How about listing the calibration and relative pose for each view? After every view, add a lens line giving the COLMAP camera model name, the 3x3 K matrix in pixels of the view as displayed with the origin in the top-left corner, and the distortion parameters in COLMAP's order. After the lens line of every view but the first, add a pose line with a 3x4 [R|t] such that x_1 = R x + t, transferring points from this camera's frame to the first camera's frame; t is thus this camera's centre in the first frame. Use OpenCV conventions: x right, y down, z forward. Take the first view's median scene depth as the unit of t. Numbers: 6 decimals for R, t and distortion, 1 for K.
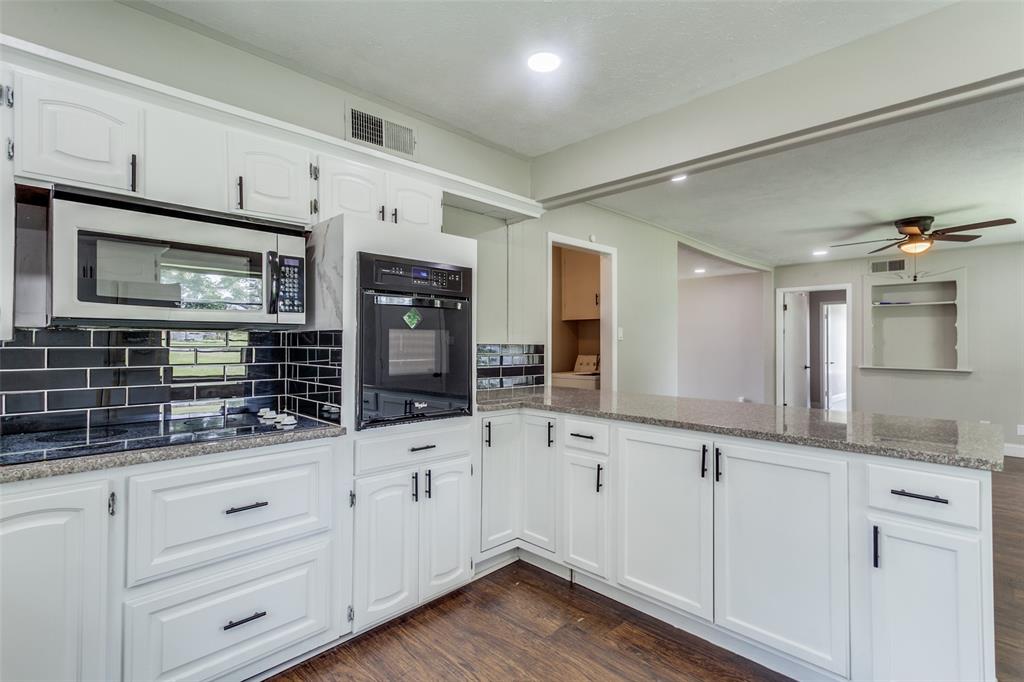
lens RADIAL K [[481.6, 0, 513.4], [0, 481.6, 337.8], [0, 0, 1]] dist [0.020784, 0.000549]
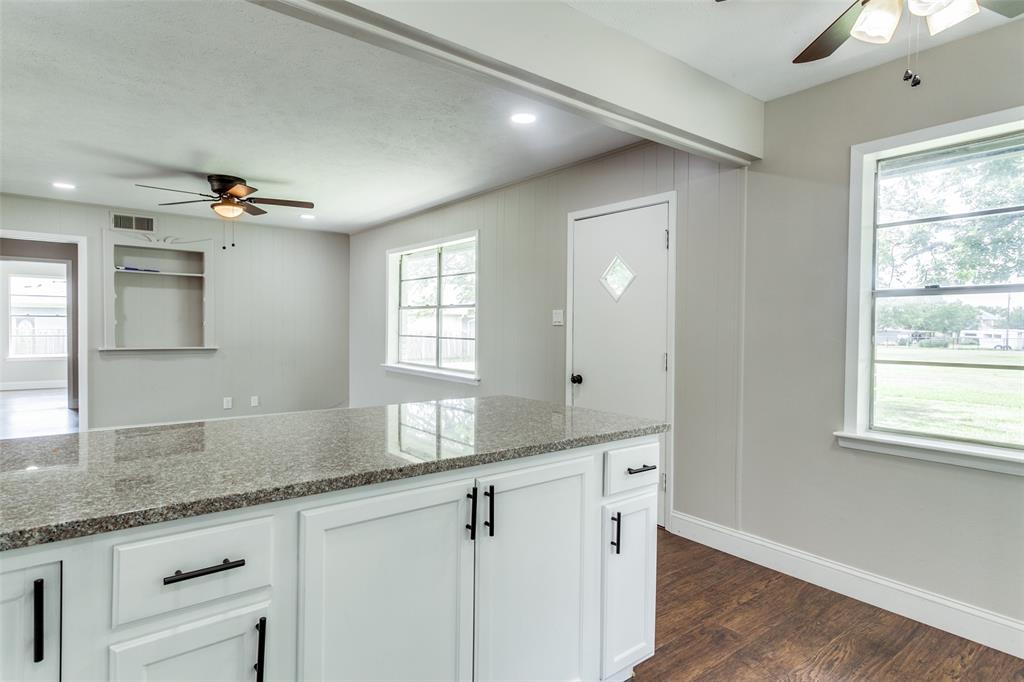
lens RADIAL K [[563.7, 0, 513.4], [0, 563.7, 335.9], [0, 0, 1]] dist [0.004440, 0.000864]
pose [[0.106006, -0.021149, 0.994141, -0.107459], [-0.025370, 0.999391, 0.023966, 0.002058], [-0.994042, -0.027762, 0.105405, 0.289944]]
